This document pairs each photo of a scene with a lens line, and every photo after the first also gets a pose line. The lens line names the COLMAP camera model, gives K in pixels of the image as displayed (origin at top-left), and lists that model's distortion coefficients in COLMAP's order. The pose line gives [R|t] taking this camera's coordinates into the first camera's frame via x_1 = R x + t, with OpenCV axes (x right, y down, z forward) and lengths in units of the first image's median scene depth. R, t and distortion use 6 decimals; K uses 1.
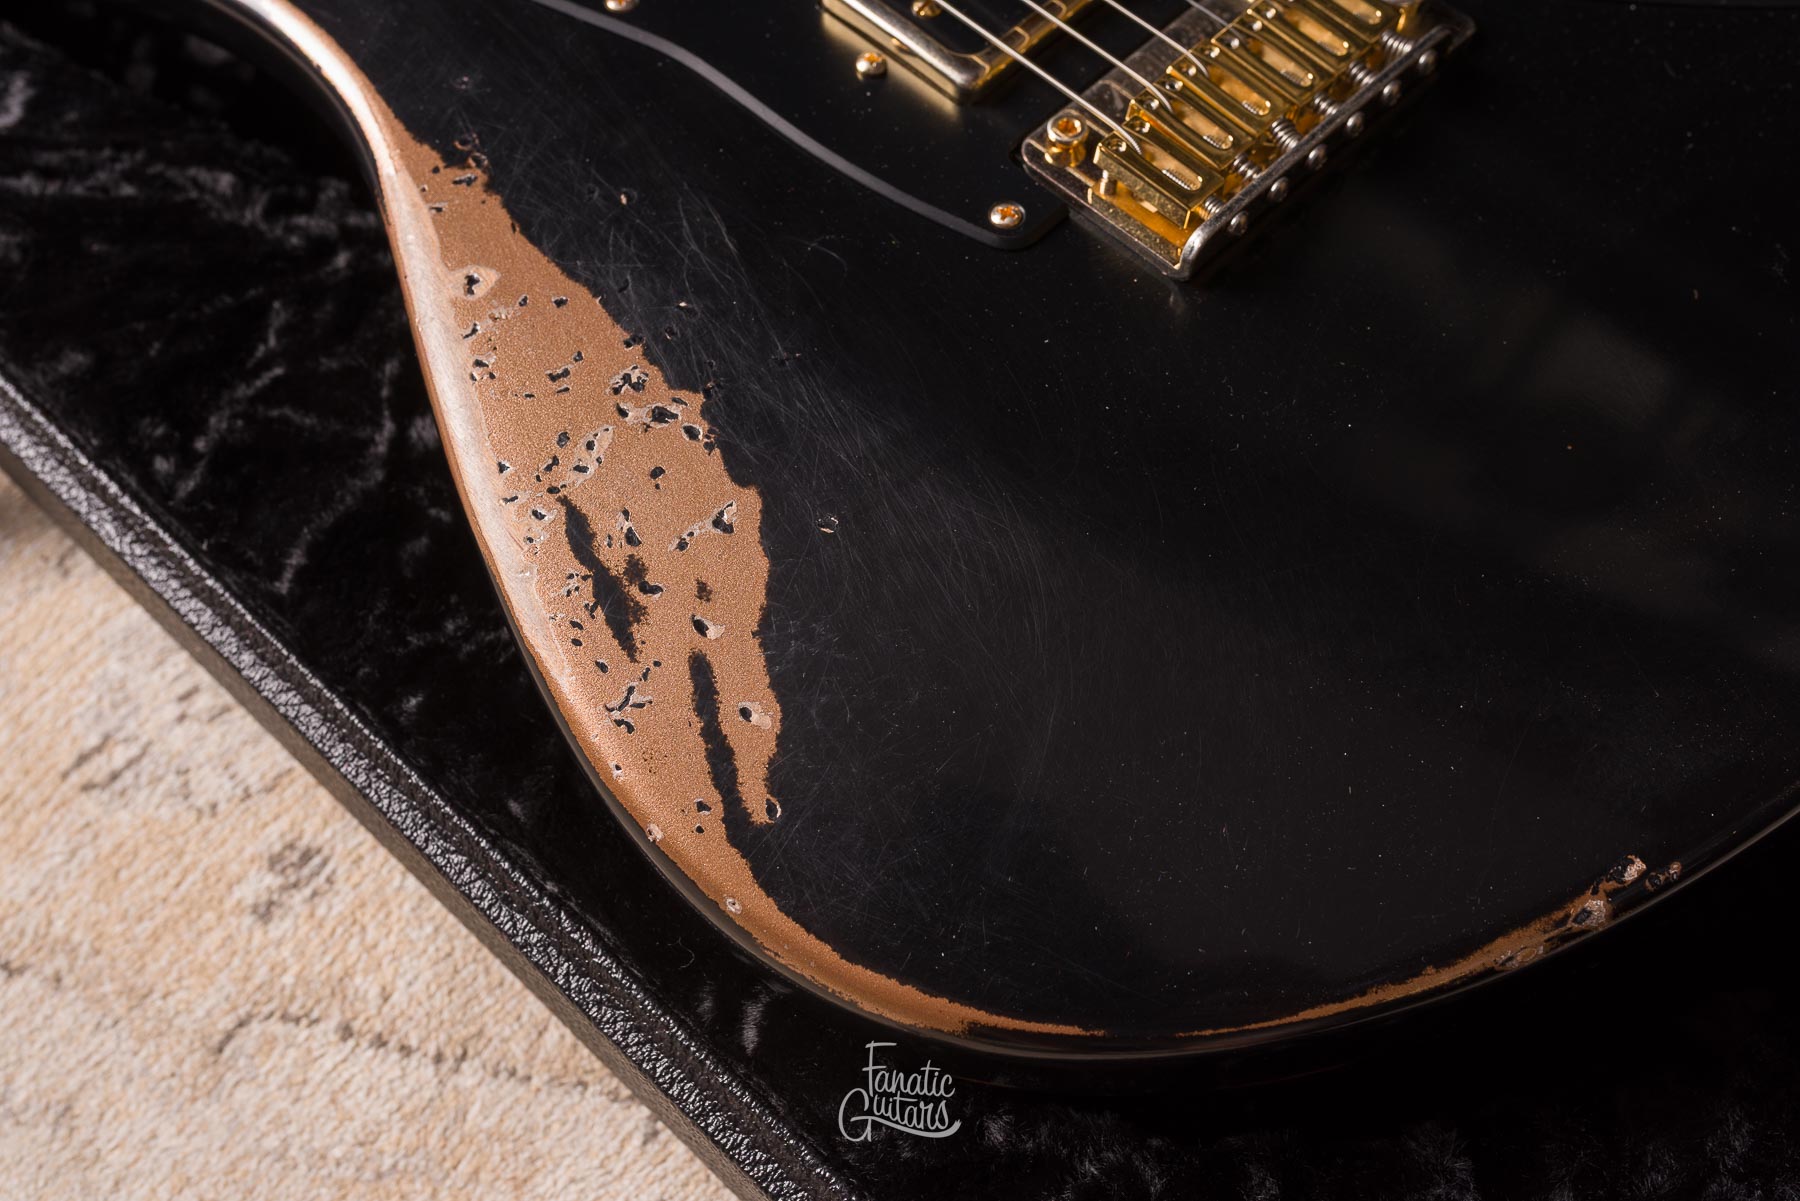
lens RADIAL K [[1846.7, 0, 902.2], [0, 1846.7, 595.7], [0, 0, 1]] dist [-0.003096, -0.014787]
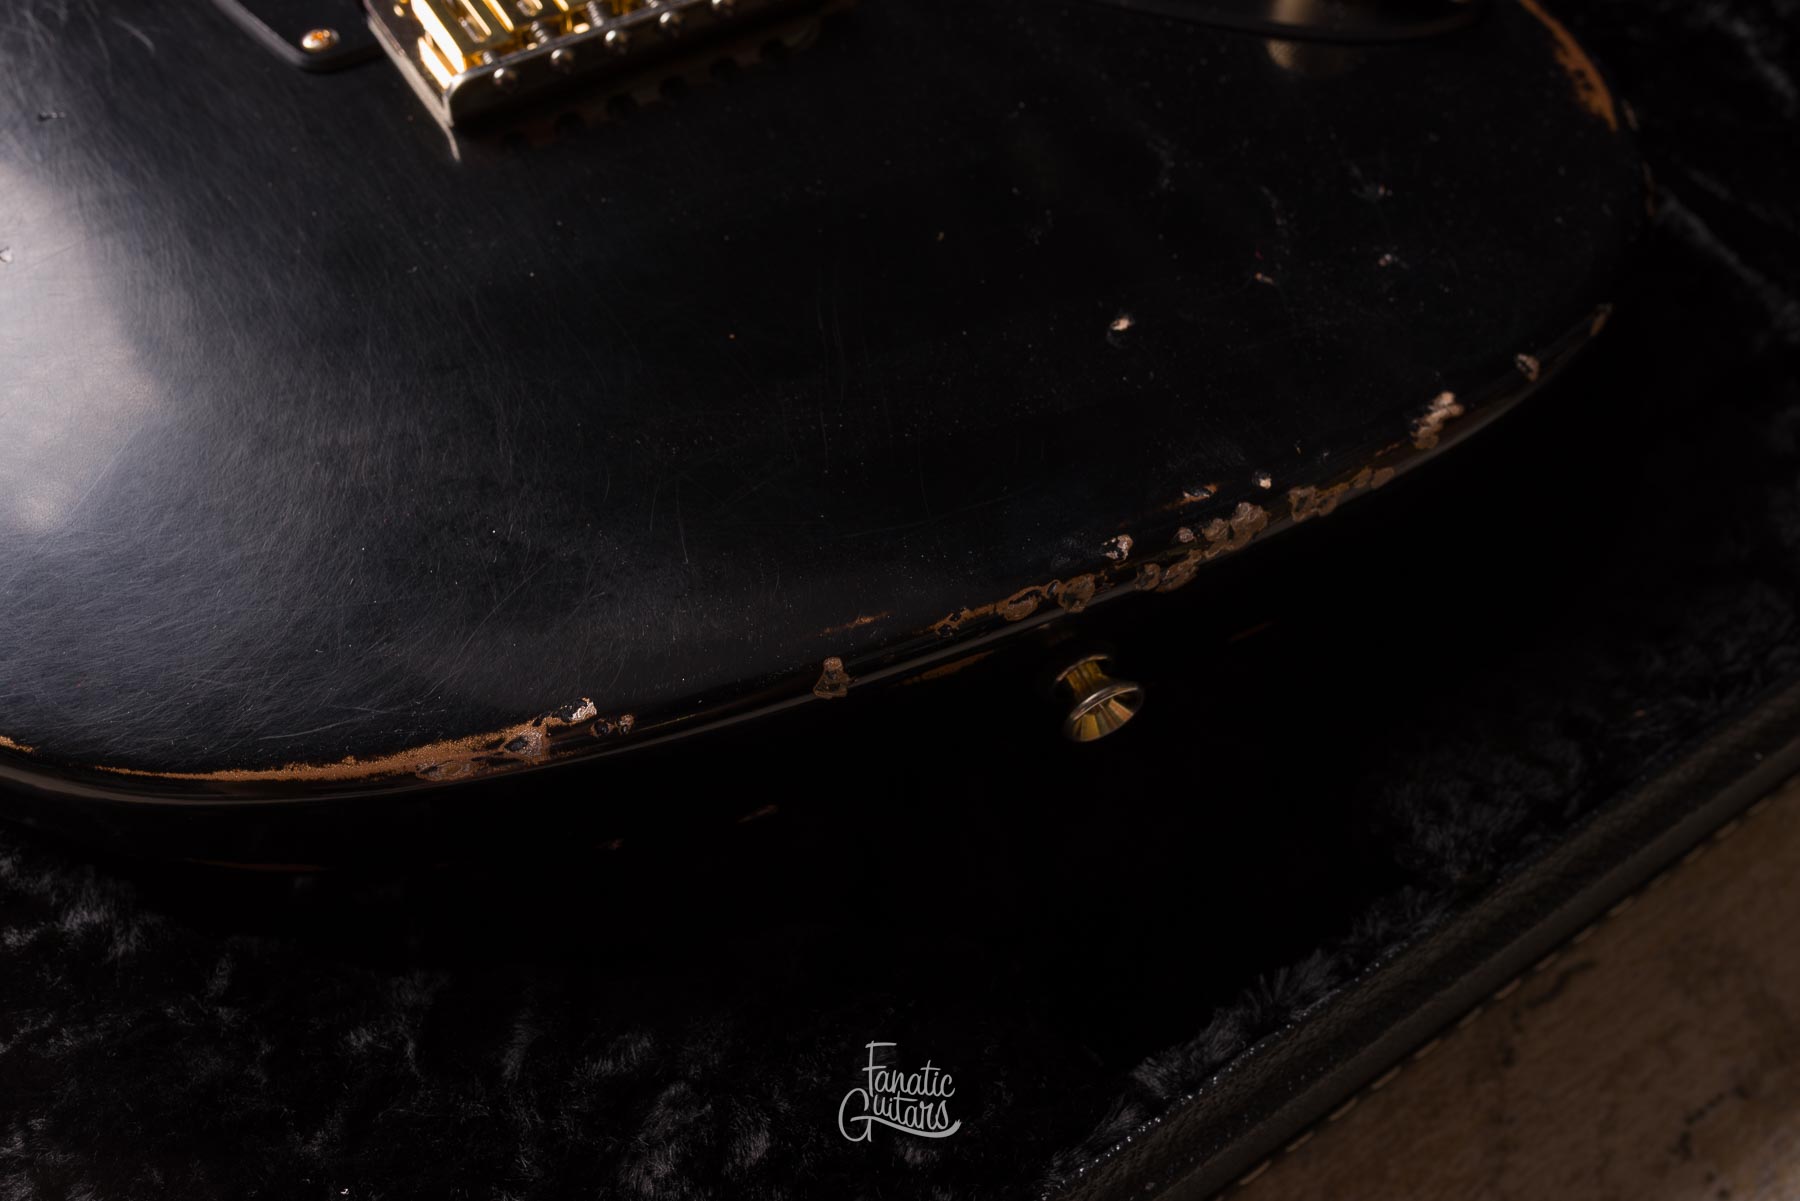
lens RADIAL K [[1826.5, 0, 897.7], [0, 1826.5, 601.4], [0, 0, 1]] dist [0.004906, 0.002893]
pose [[0.971562, 0.211561, -0.106342, 0.508465], [-0.220375, 0.972188, -0.079280, 0.102792], [0.086612, 0.100460, 0.991164, 0.034364]]
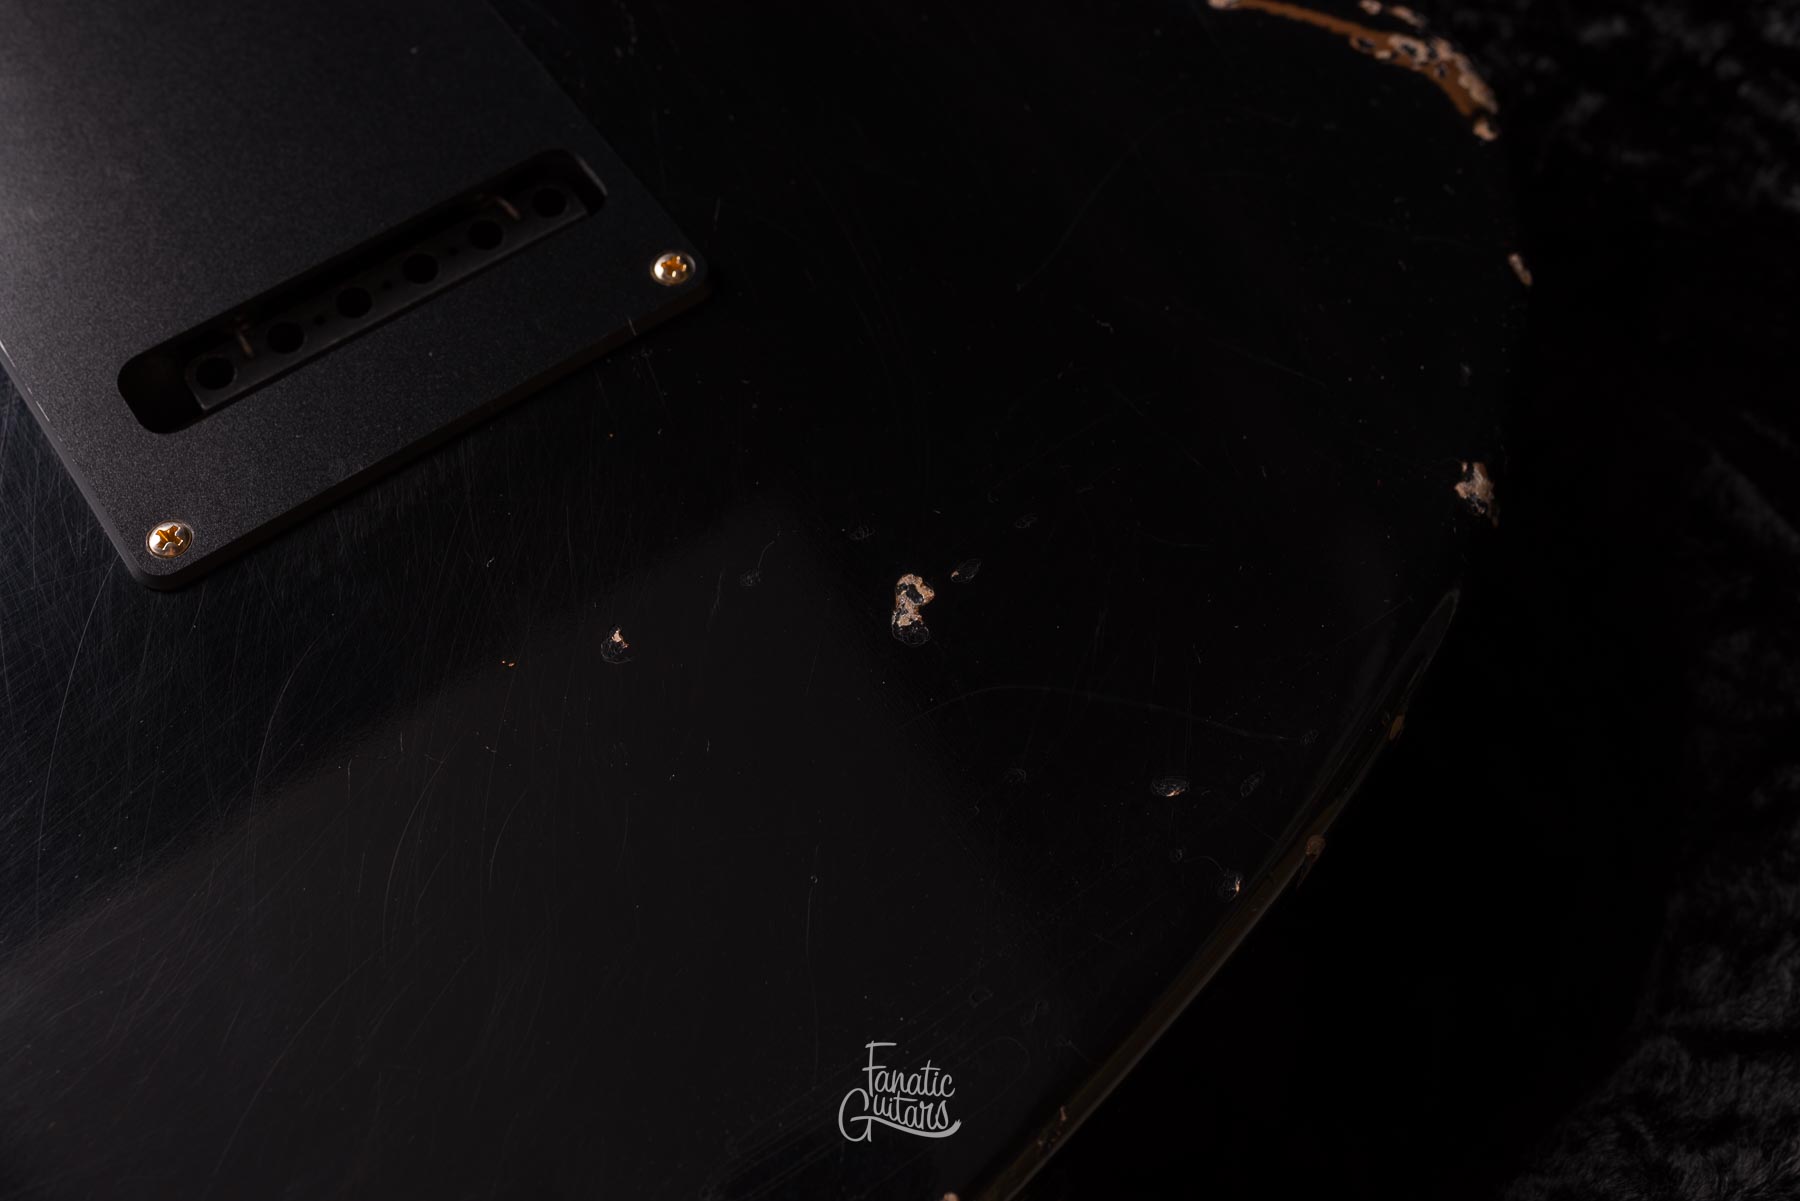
lens RADIAL K [[1846.7, 0, 902.2], [0, 1846.7, 595.7], [0, 0, 1]] dist [-0.003096, -0.014787]
pose [[0.977570, 0.163398, -0.132881, 0.549616], [-0.166098, 0.986064, -0.009422, -0.197099], [0.129489, 0.031282, 0.991087, 0.254939]]
